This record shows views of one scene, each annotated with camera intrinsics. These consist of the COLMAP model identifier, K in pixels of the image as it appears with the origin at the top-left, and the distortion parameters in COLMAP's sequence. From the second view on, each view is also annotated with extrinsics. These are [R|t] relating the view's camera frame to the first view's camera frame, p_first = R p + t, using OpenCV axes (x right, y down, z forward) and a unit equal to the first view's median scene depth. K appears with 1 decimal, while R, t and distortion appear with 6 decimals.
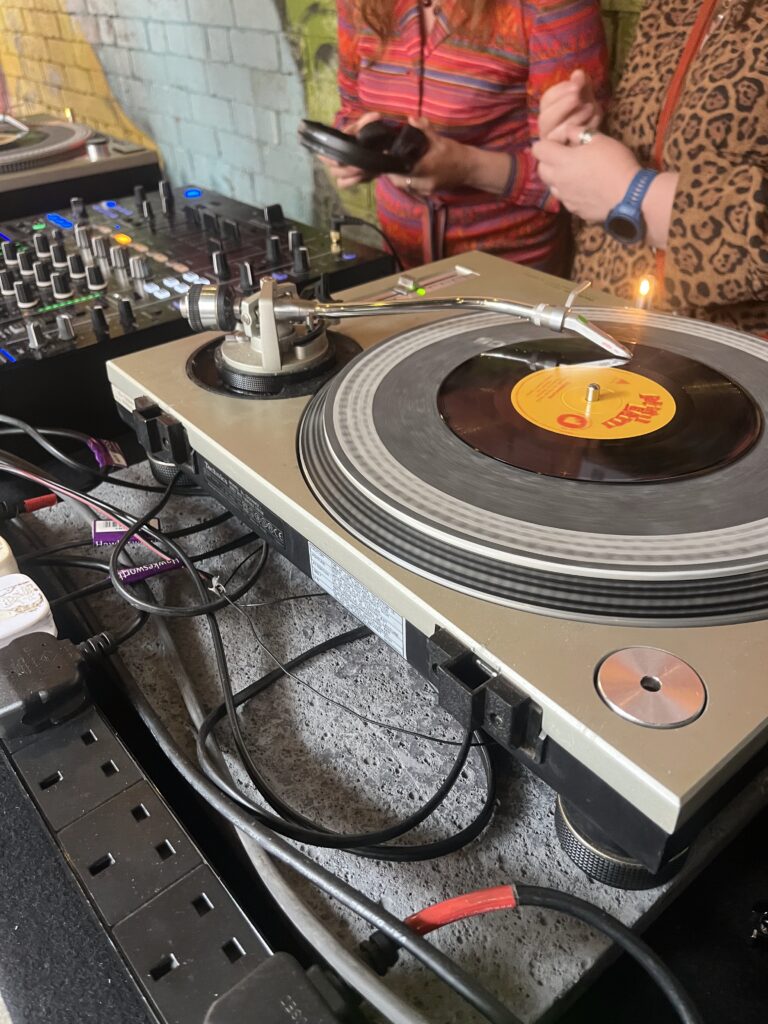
lens RADIAL K [[845.7, 0, 388.1], [0, 845.7, 513.7], [0, 0, 1]] dist [0.059699, -0.115391]
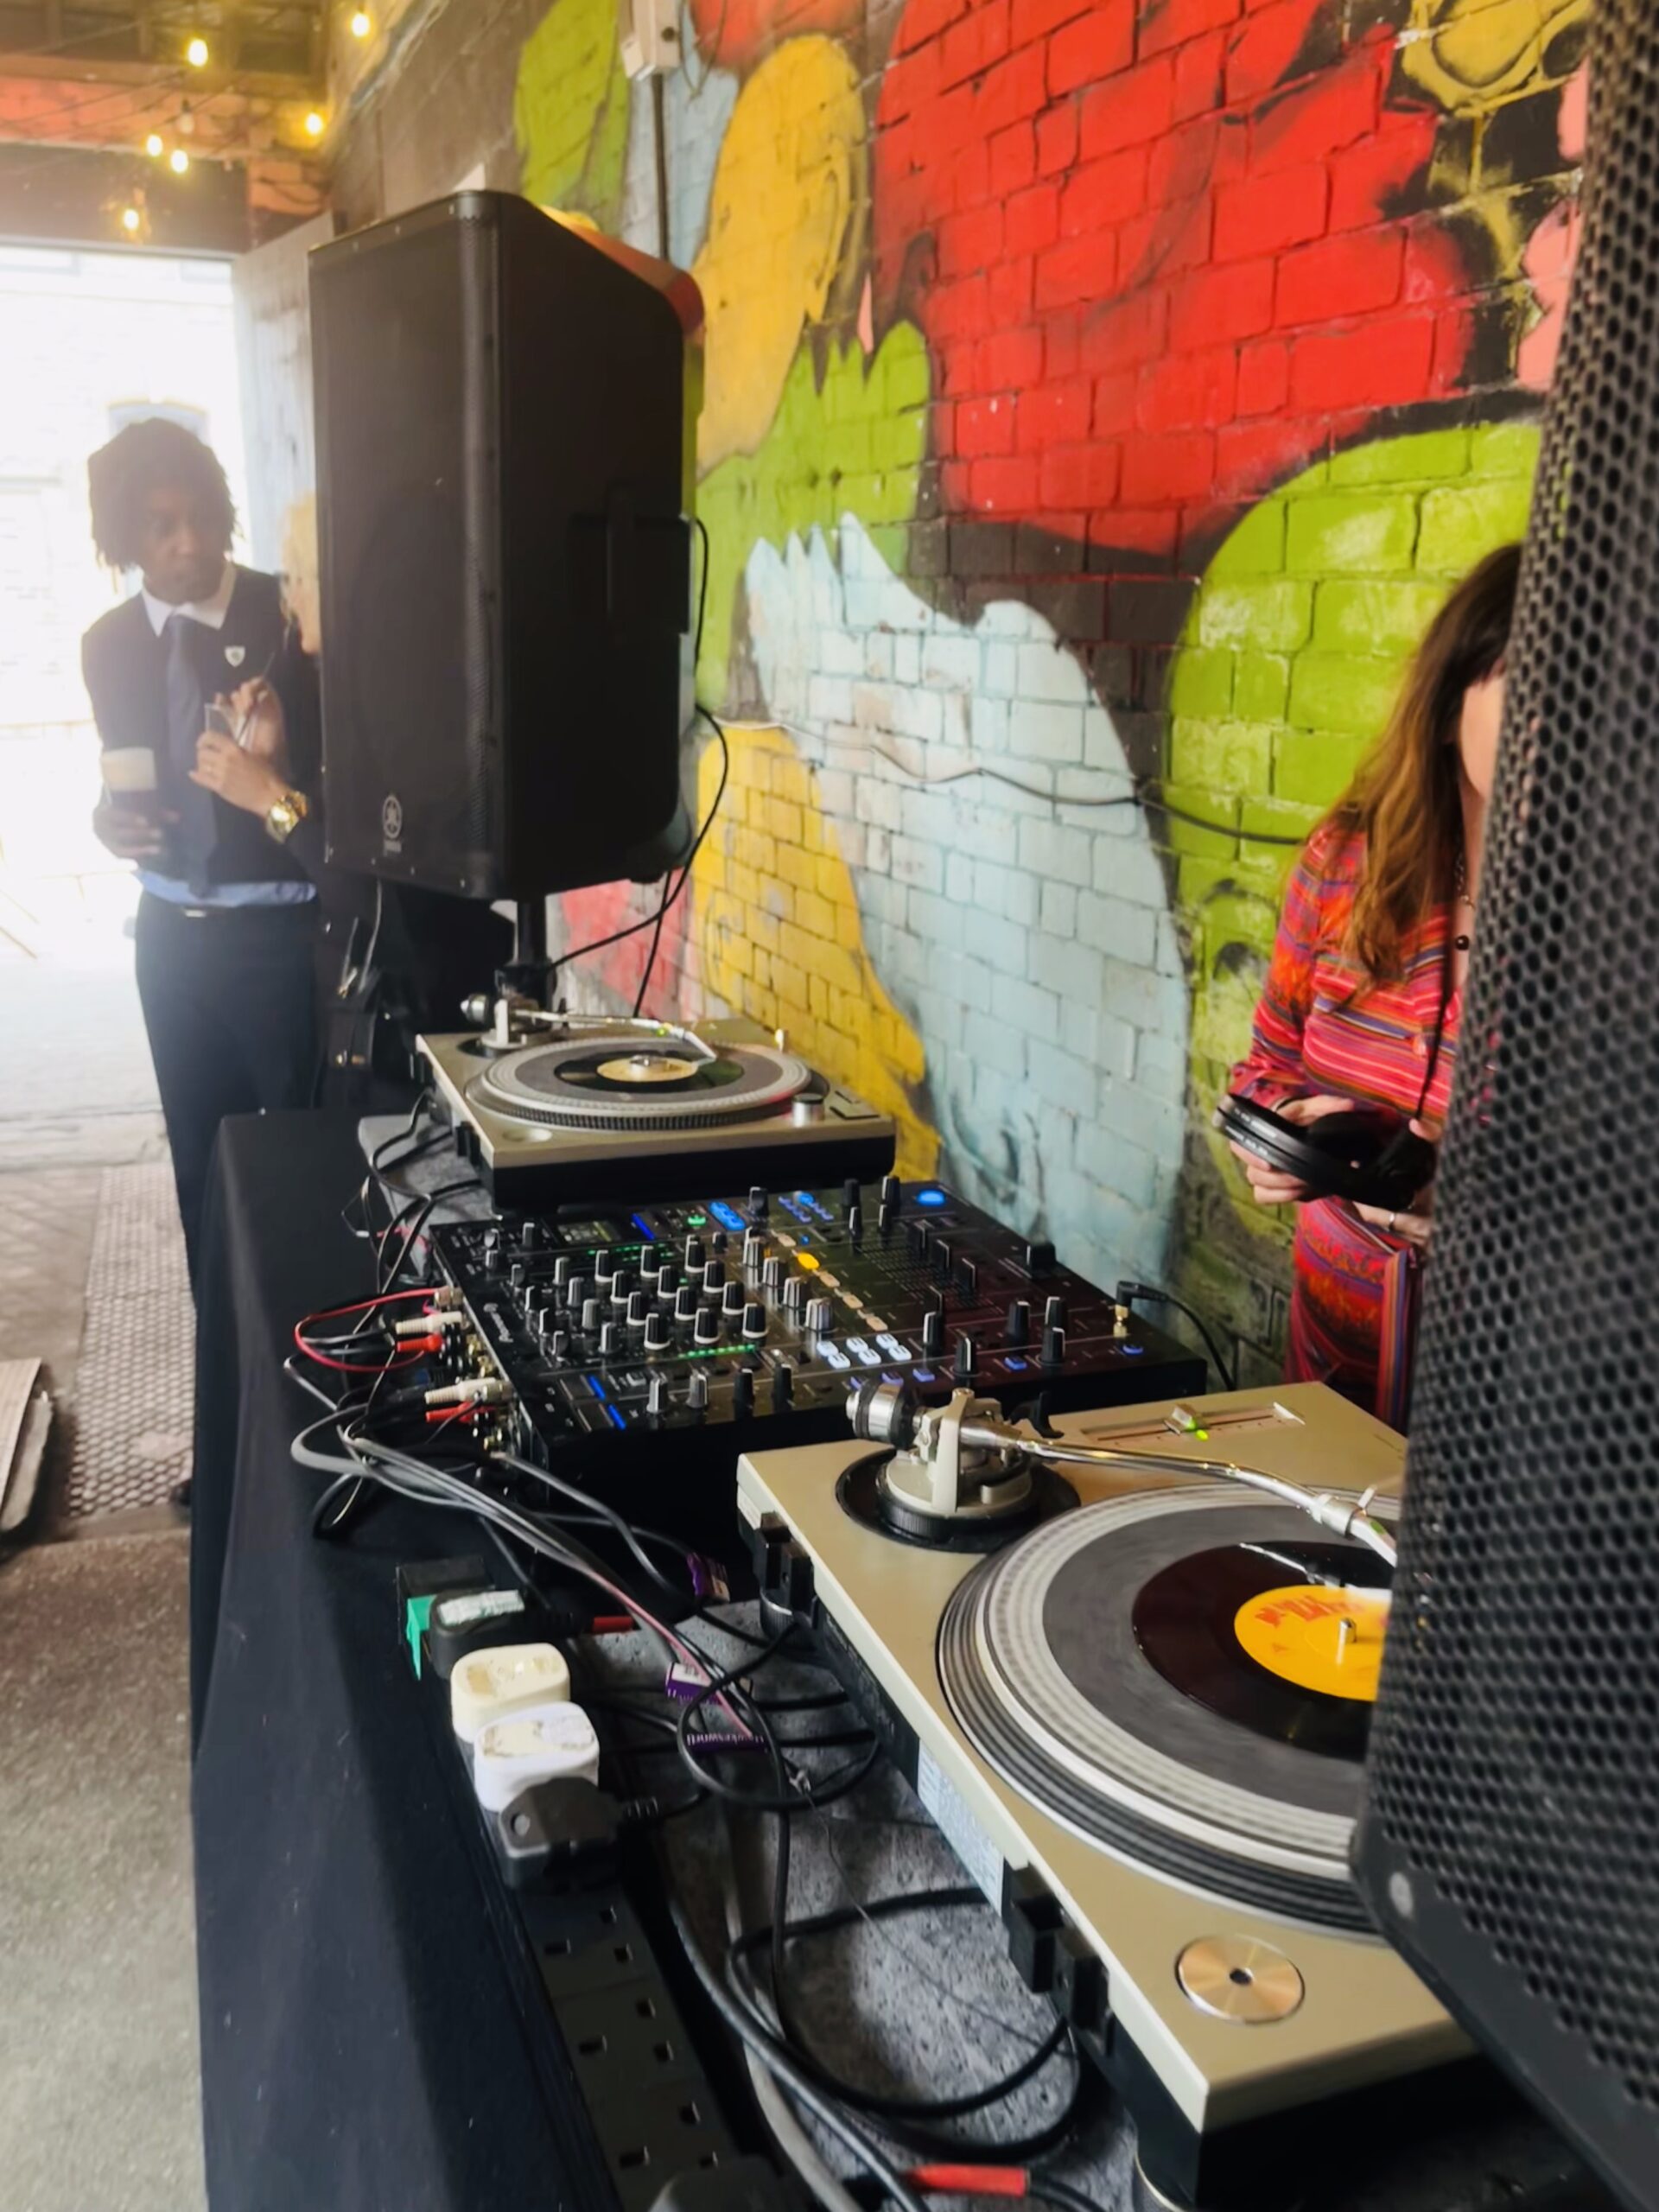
lens RADIAL K [[1826.8, 0, 838.4], [0, 1826.8, 1109.7], [0, 0, 1]] dist [0.059699, -0.115391]
pose [[0.949277, 0.136101, -0.283460, 0.143029], [-0.228770, 0.917398, -0.325646, 0.041023], [0.215725, 0.373975, 0.902001, -0.469340]]
